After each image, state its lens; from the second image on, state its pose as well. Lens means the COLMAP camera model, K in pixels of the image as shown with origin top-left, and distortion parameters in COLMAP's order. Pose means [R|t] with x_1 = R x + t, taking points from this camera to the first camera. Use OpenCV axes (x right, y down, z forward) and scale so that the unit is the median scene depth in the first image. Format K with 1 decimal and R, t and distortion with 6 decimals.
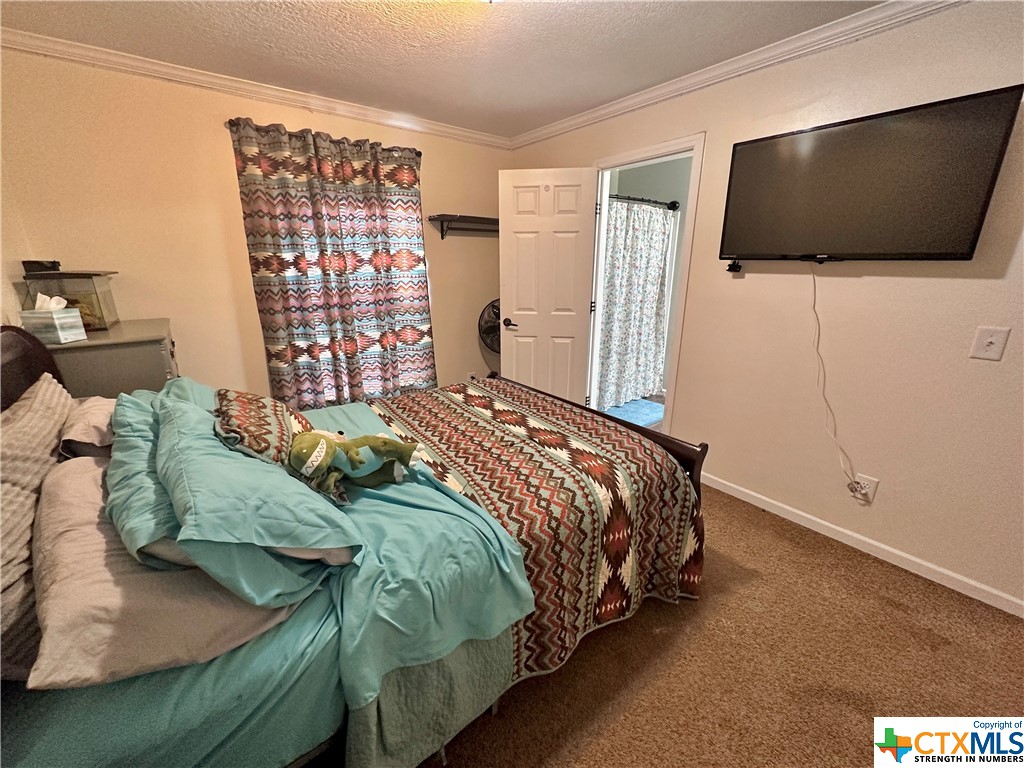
lens RADIAL K [[407.2, 0, 511.4], [0, 407.2, 383.9], [0, 0, 1]] dist [-0.004231, -0.000009]
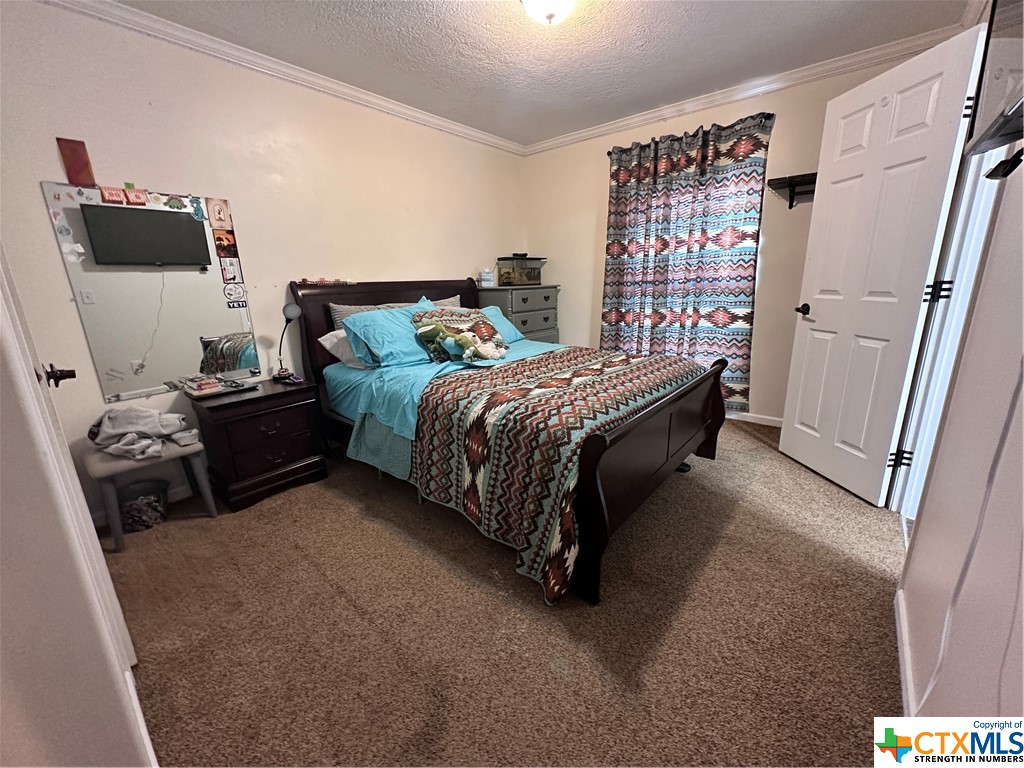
lens RADIAL K [[407.2, 0, 514.0], [0, 407.2, 382.6], [0, 0, 1]] dist [-0.004231, -0.000009]
pose [[0.214055, 0.235701, -0.947959, 0.673352], [-0.254533, 0.950386, 0.178829, -0.024299], [0.943076, 0.203008, 0.263429, 0.369220]]
